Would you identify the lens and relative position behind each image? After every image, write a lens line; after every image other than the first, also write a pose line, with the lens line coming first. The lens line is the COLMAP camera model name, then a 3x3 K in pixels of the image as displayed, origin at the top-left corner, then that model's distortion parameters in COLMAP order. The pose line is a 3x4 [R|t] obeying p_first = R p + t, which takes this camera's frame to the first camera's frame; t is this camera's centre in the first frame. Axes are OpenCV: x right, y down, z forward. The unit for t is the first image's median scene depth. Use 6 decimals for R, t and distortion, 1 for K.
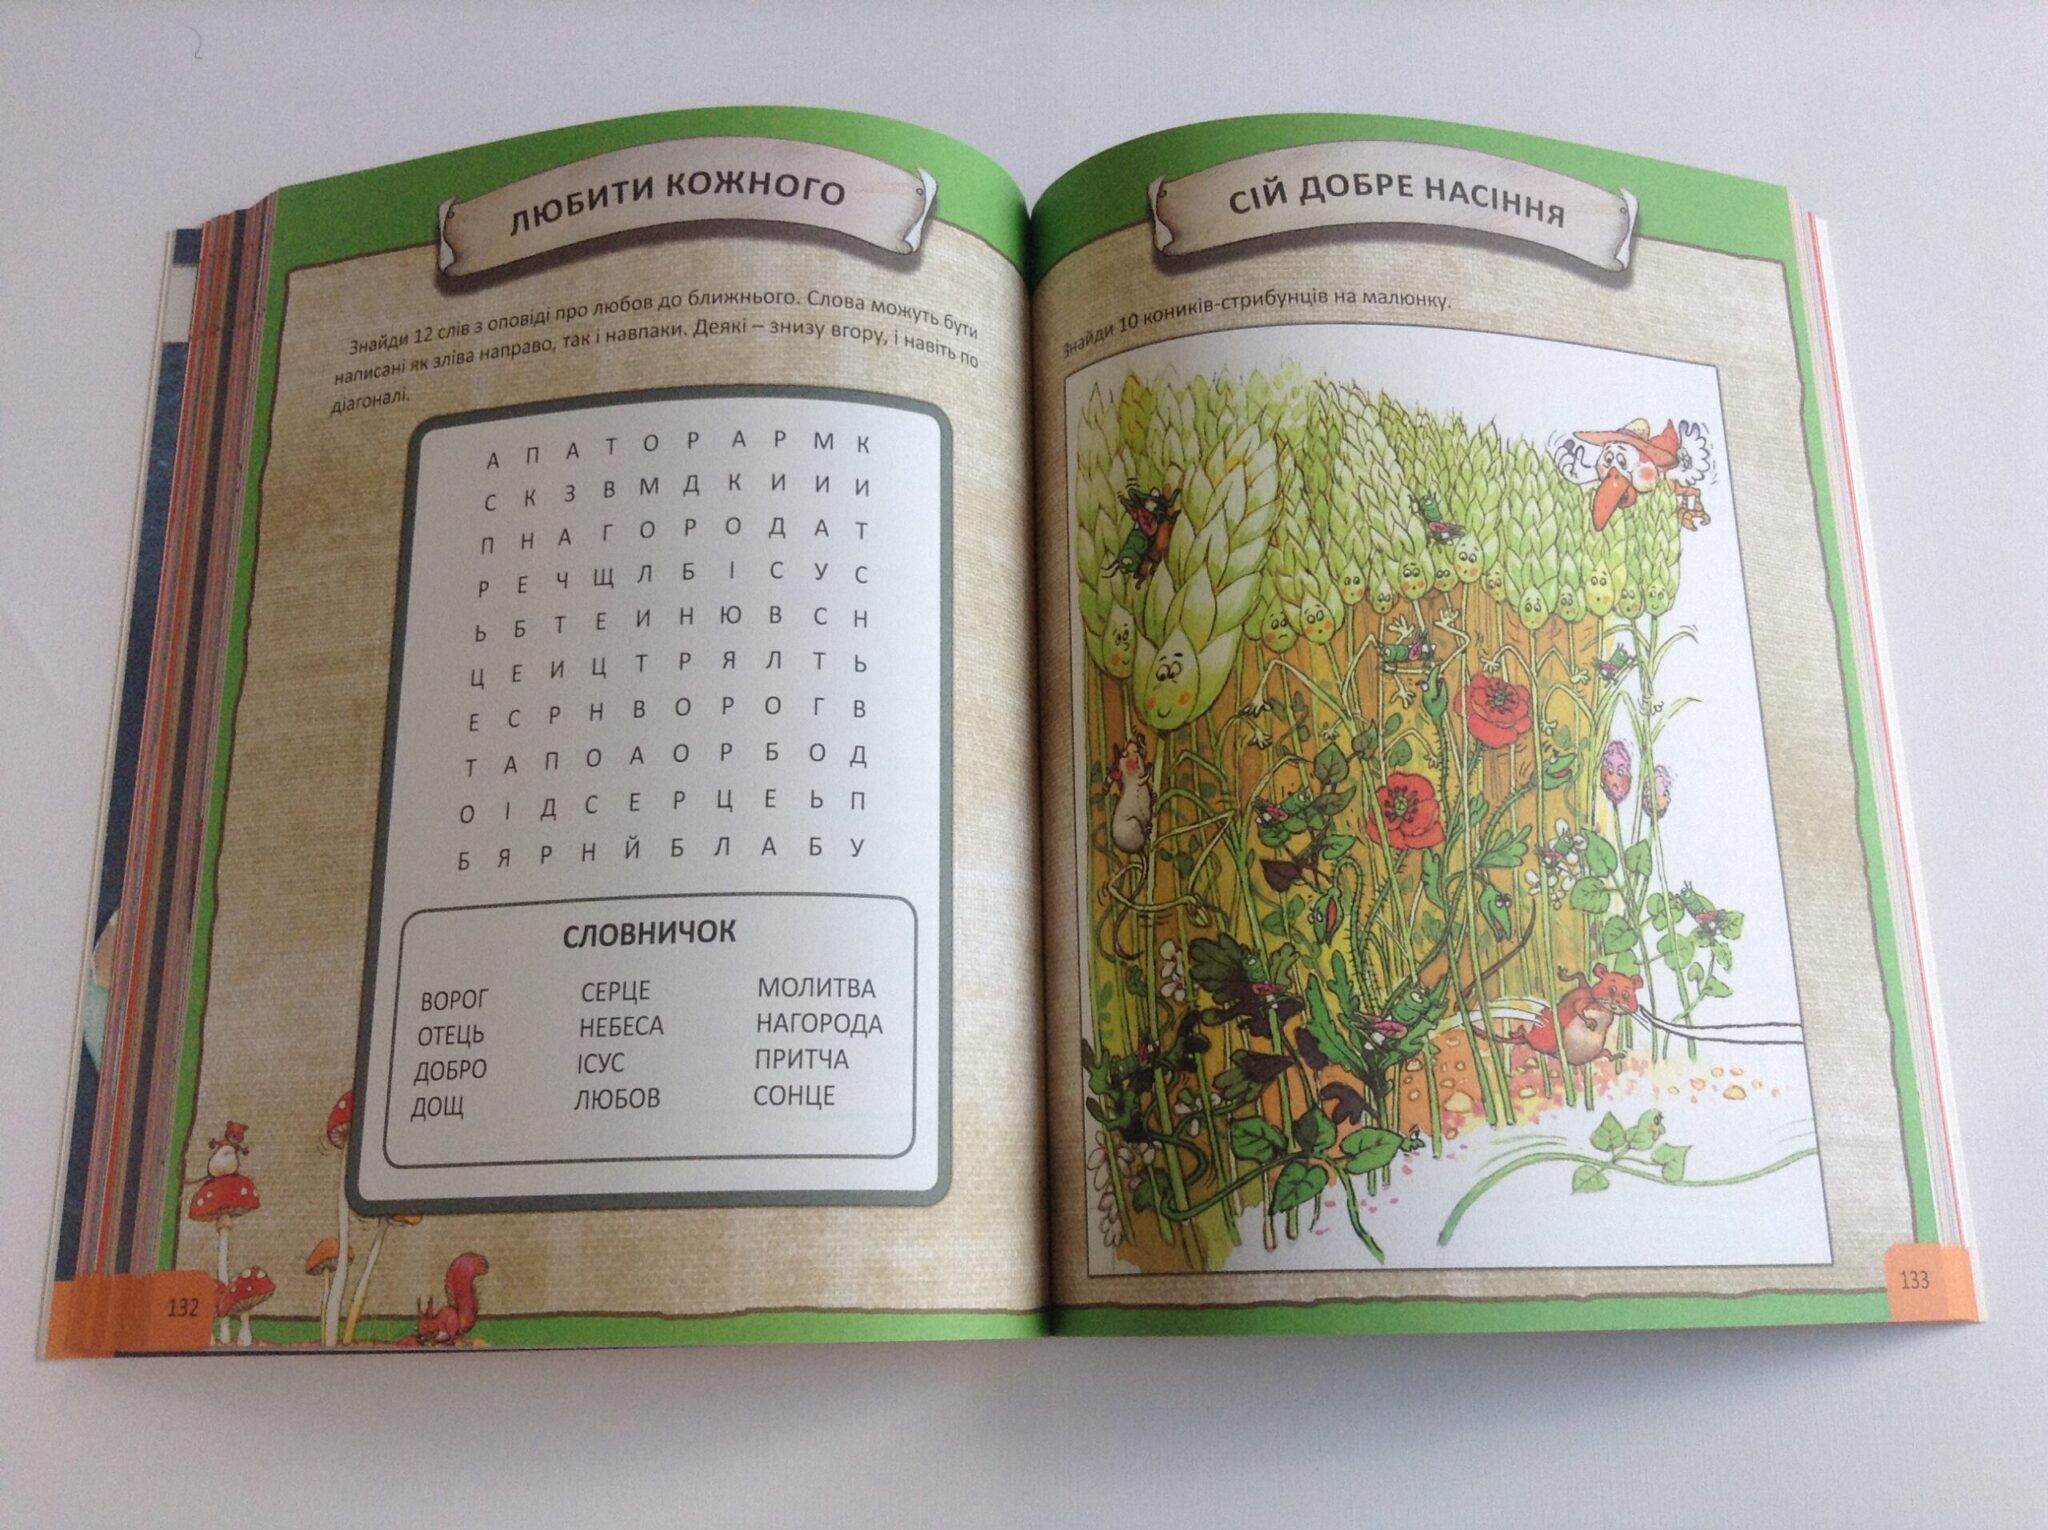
lens RADIAL K [[1866.7, 0, 1024.0], [0, 1866.7, 765.0], [0, 0, 1]] dist [0.184977, -0.591231]
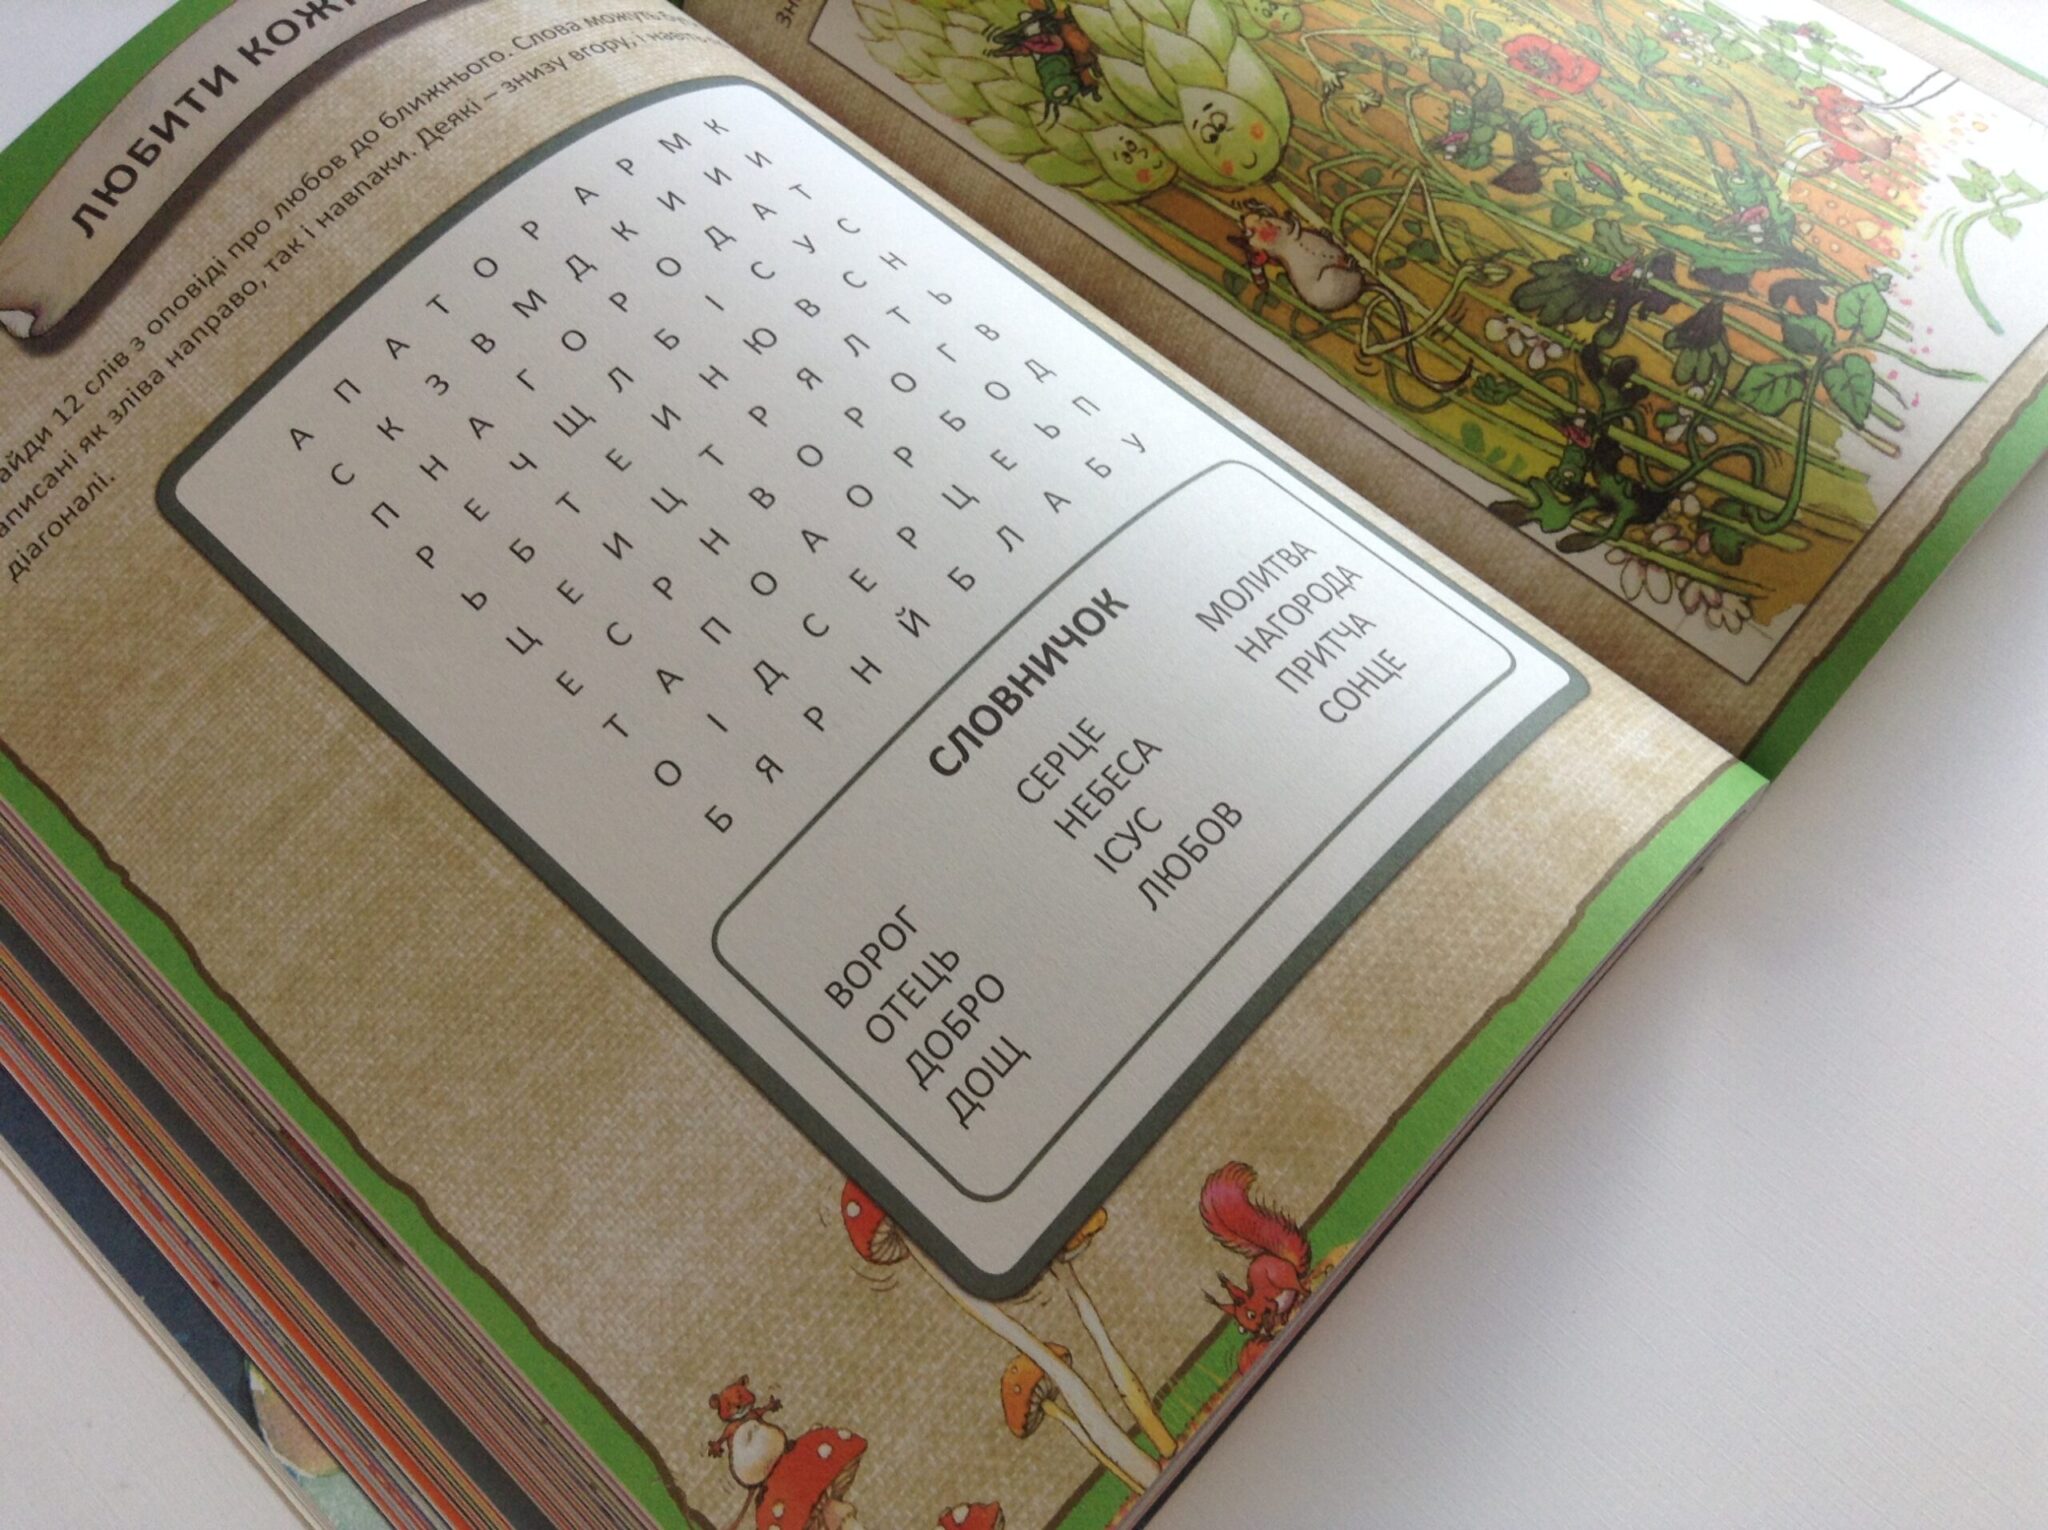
lens RADIAL K [[1918.6, 0, 1024.0], [0, 1918.6, 765.0], [0, 0, 1]] dist [0.142584, -0.425498]
pose [[0.694744, -0.602453, 0.392914, -0.481015], [0.677927, 0.730994, -0.077871, 0.161955], [-0.240304, 0.320467, 0.916272, 0.384171]]
